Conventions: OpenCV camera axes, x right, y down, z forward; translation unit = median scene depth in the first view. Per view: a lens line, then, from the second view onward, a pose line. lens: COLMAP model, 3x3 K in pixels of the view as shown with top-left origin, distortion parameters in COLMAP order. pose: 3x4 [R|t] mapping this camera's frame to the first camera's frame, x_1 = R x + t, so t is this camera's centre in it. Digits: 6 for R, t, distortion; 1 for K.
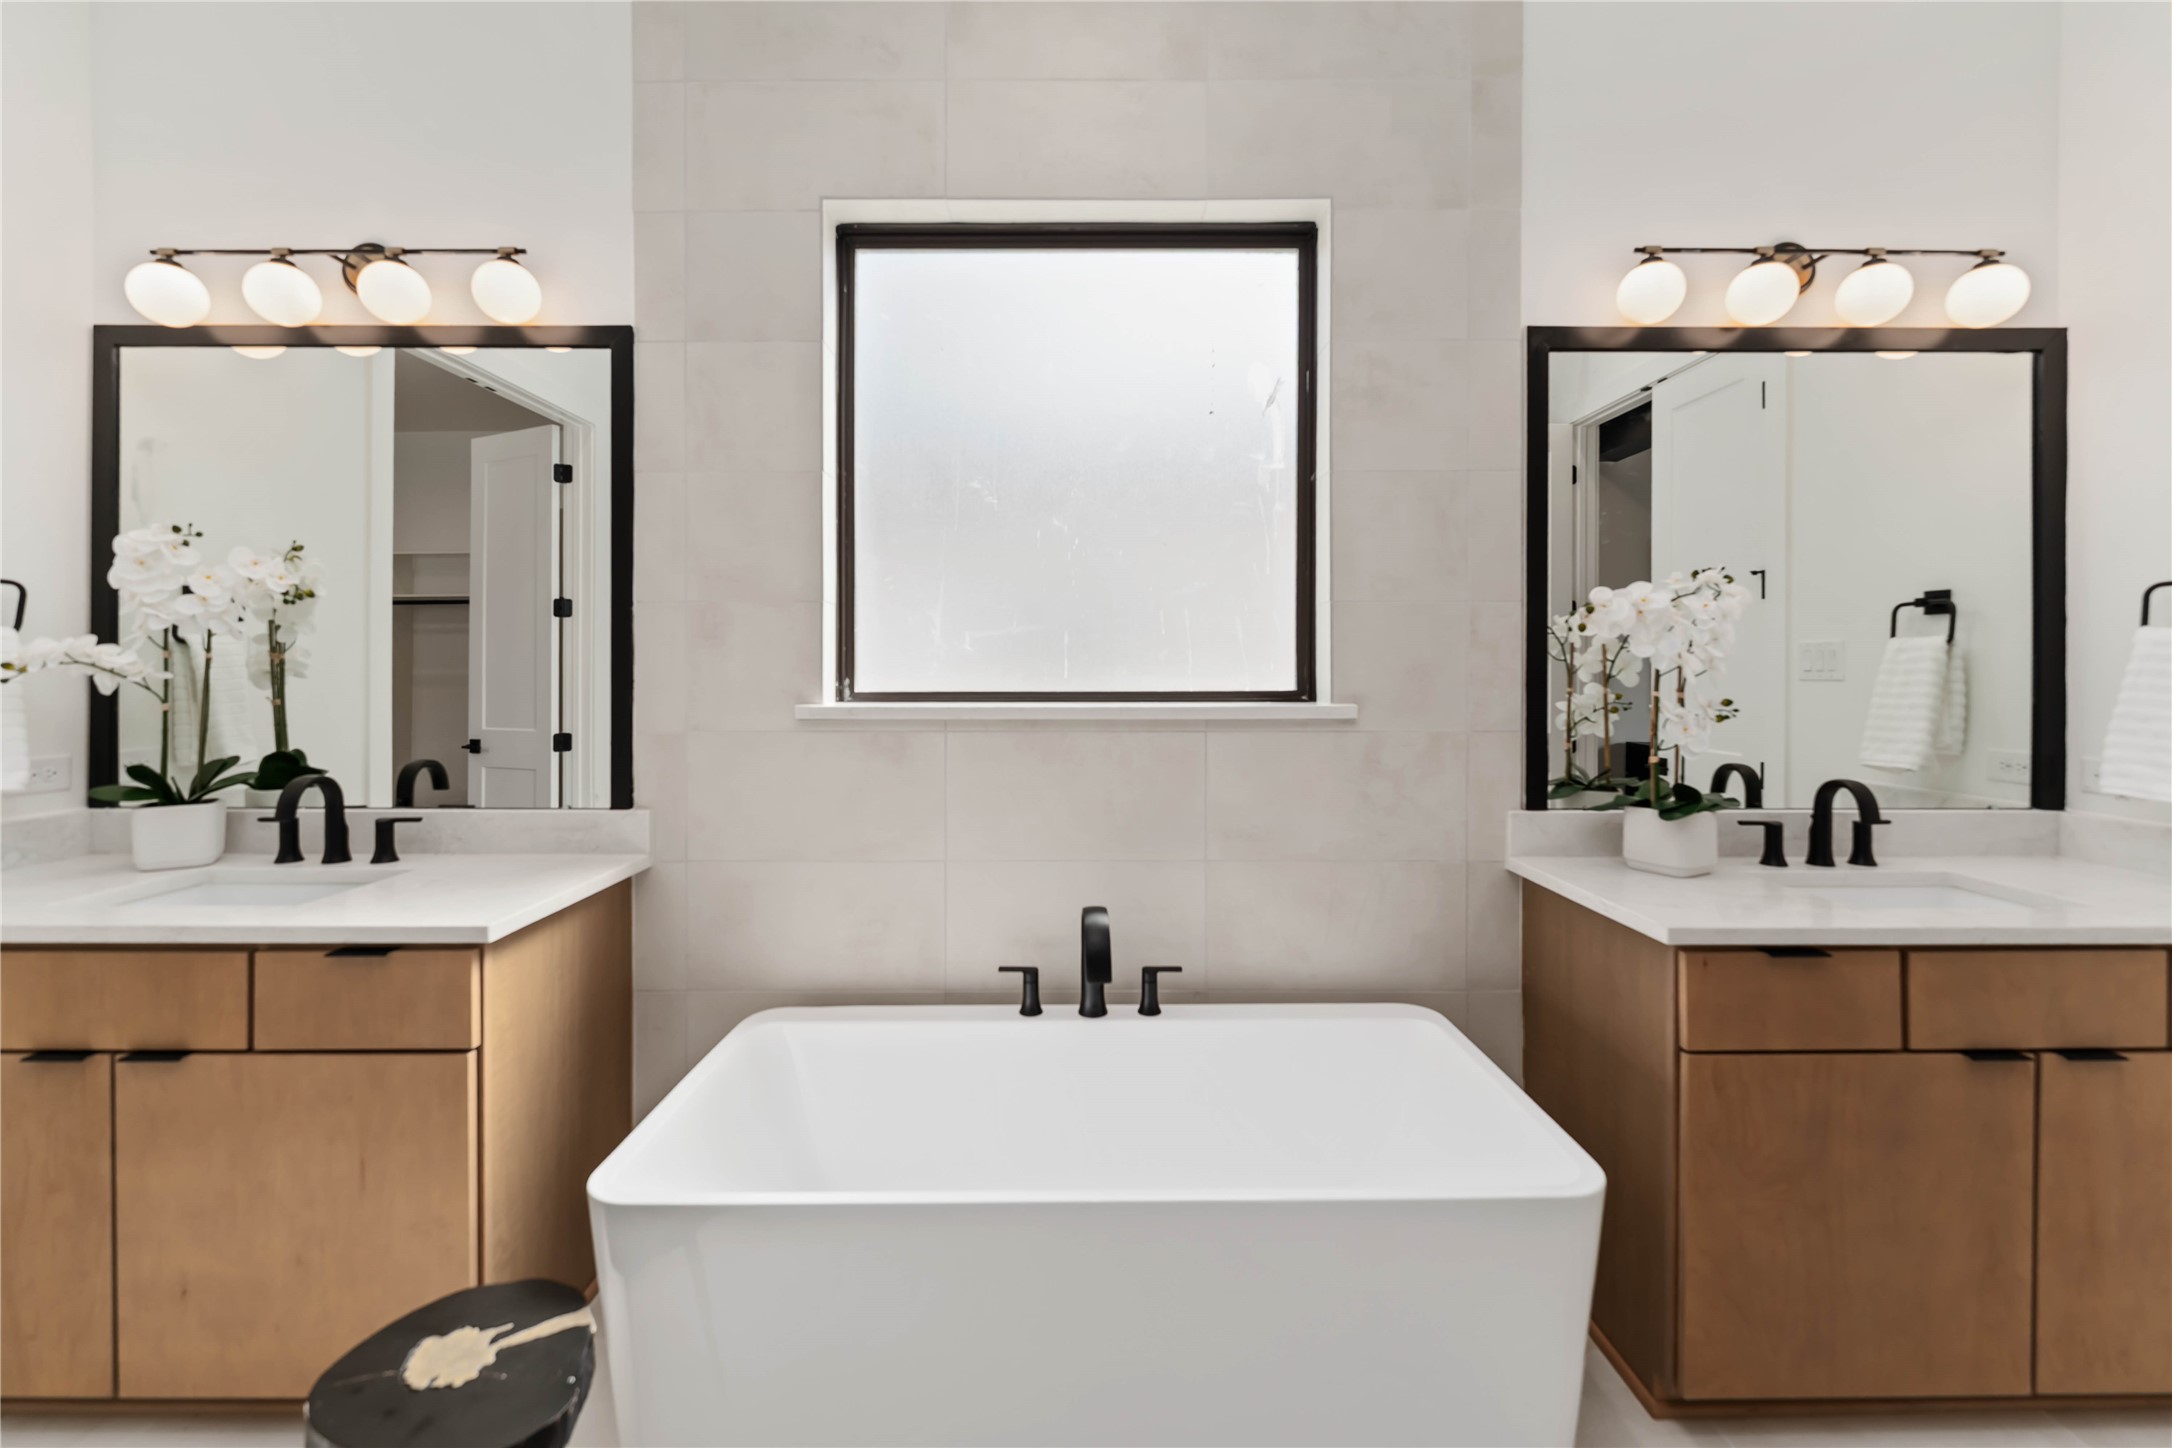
lens RADIAL K [[911.8, 0, 1085.9], [0, 911.8, 675.2], [0, 0, 1]] dist [-0.000472, -0.000171]
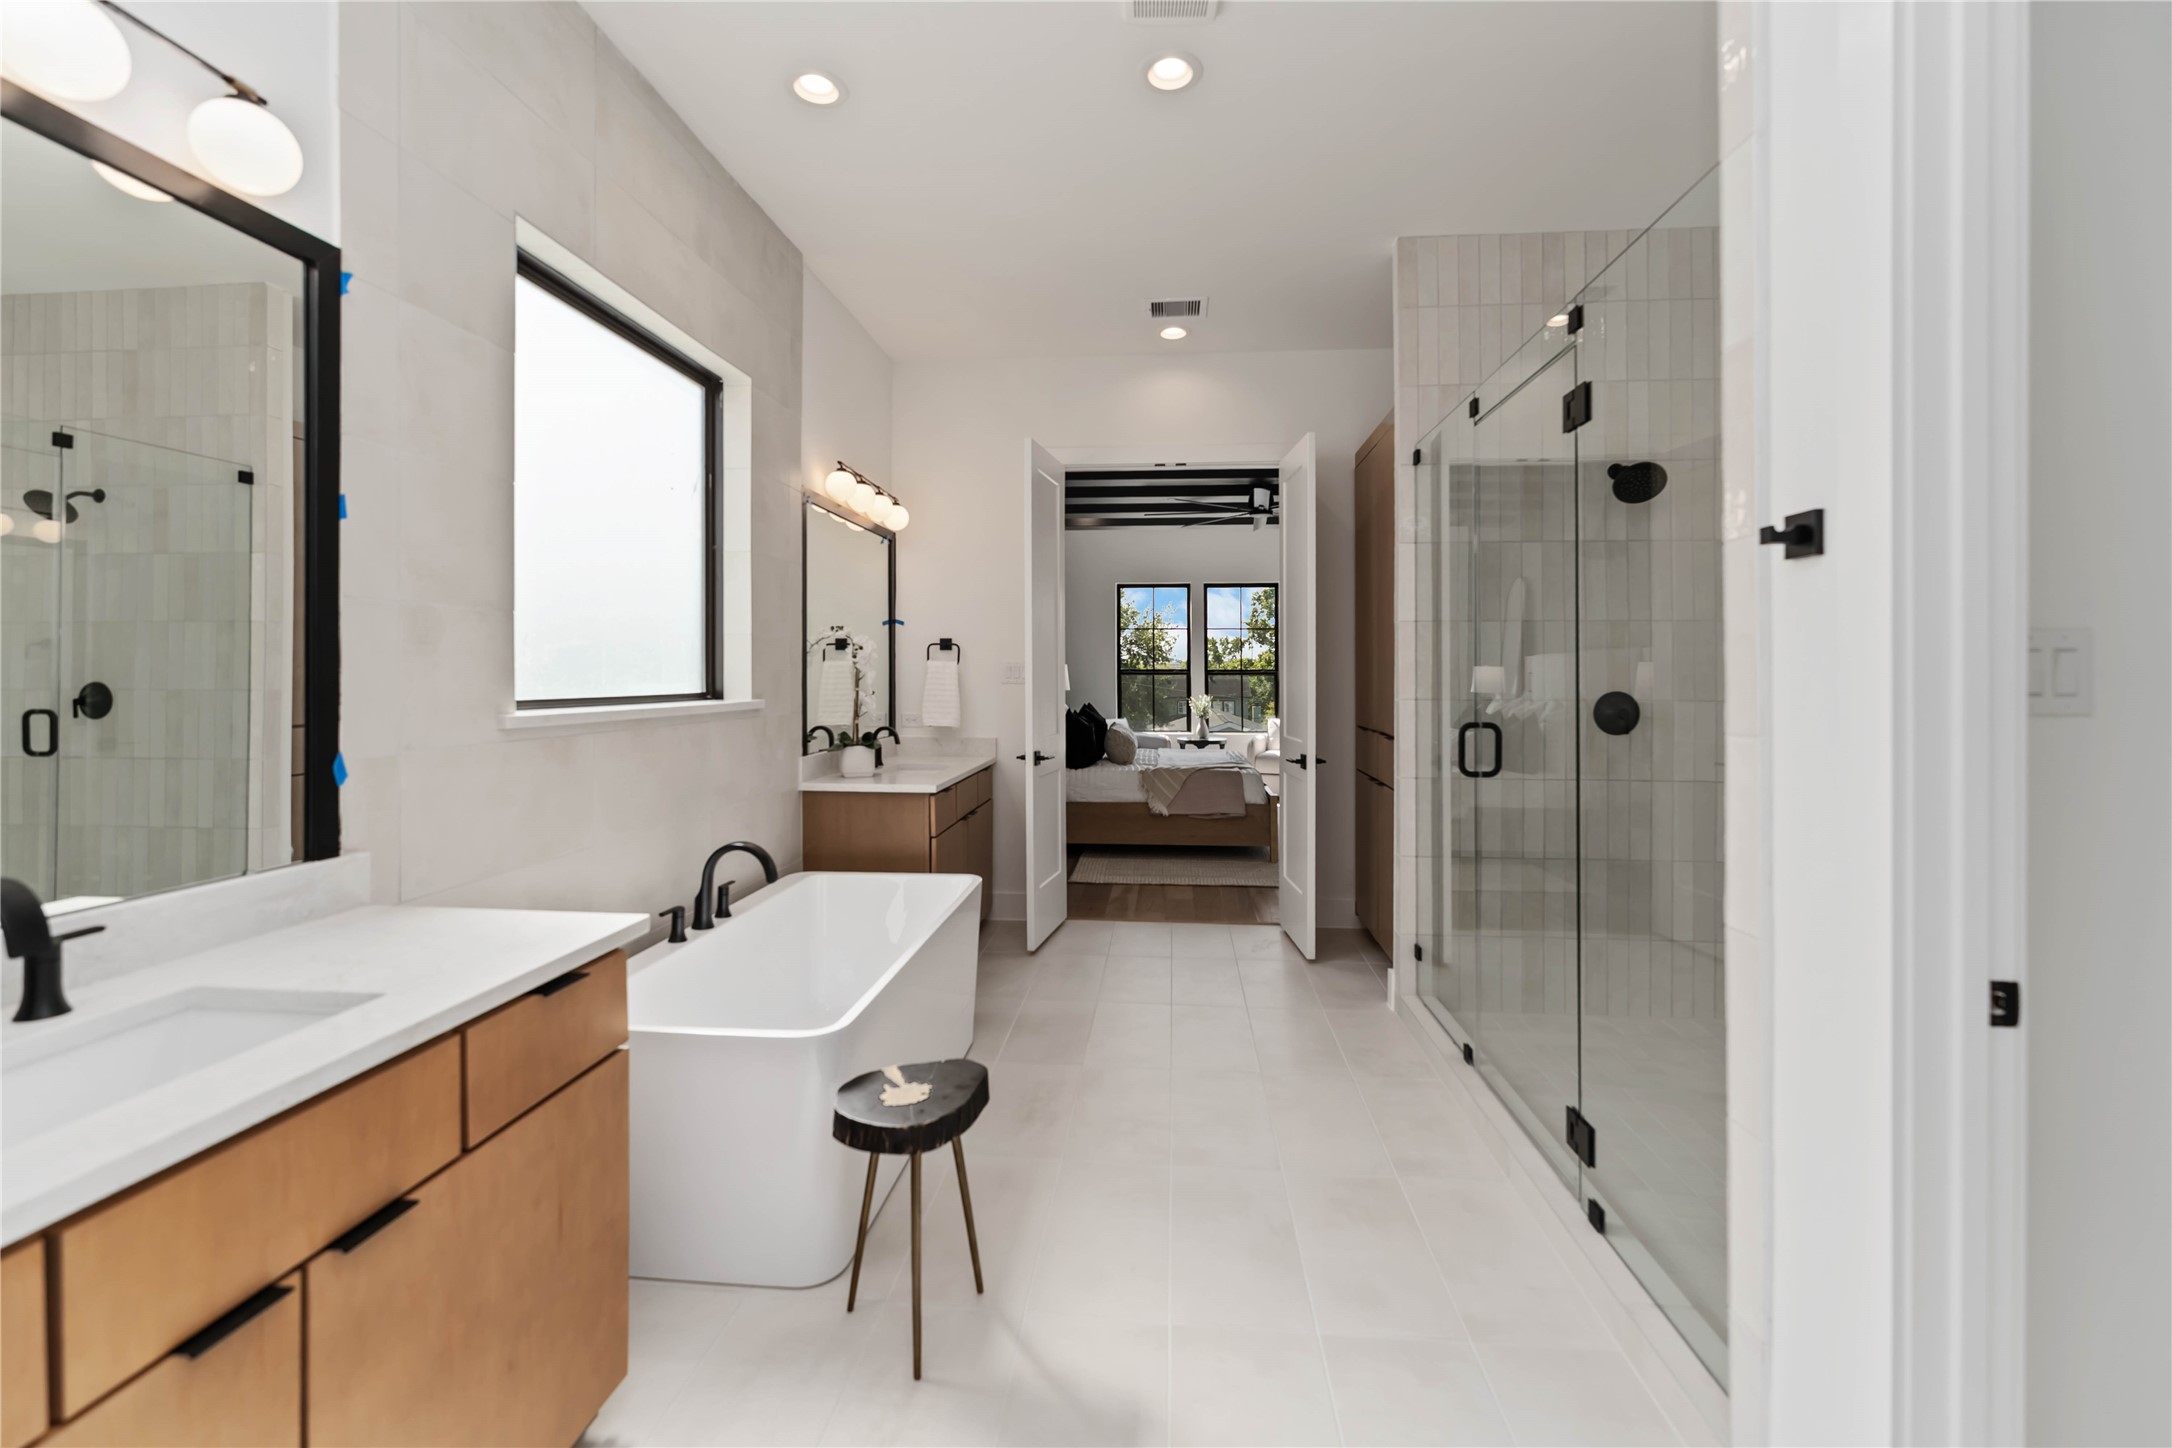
lens RADIAL K [[894.4, 0, 1075.1], [0, 894.4, 695.3], [0, 0, 1]] dist [-0.000017, -0.000080]
pose [[0.109376, -0.024049, 0.993709, -1.210378], [0.025113, 0.999455, 0.021424, 0.006537], [-0.993683, 0.022612, 0.109921, 0.278749]]
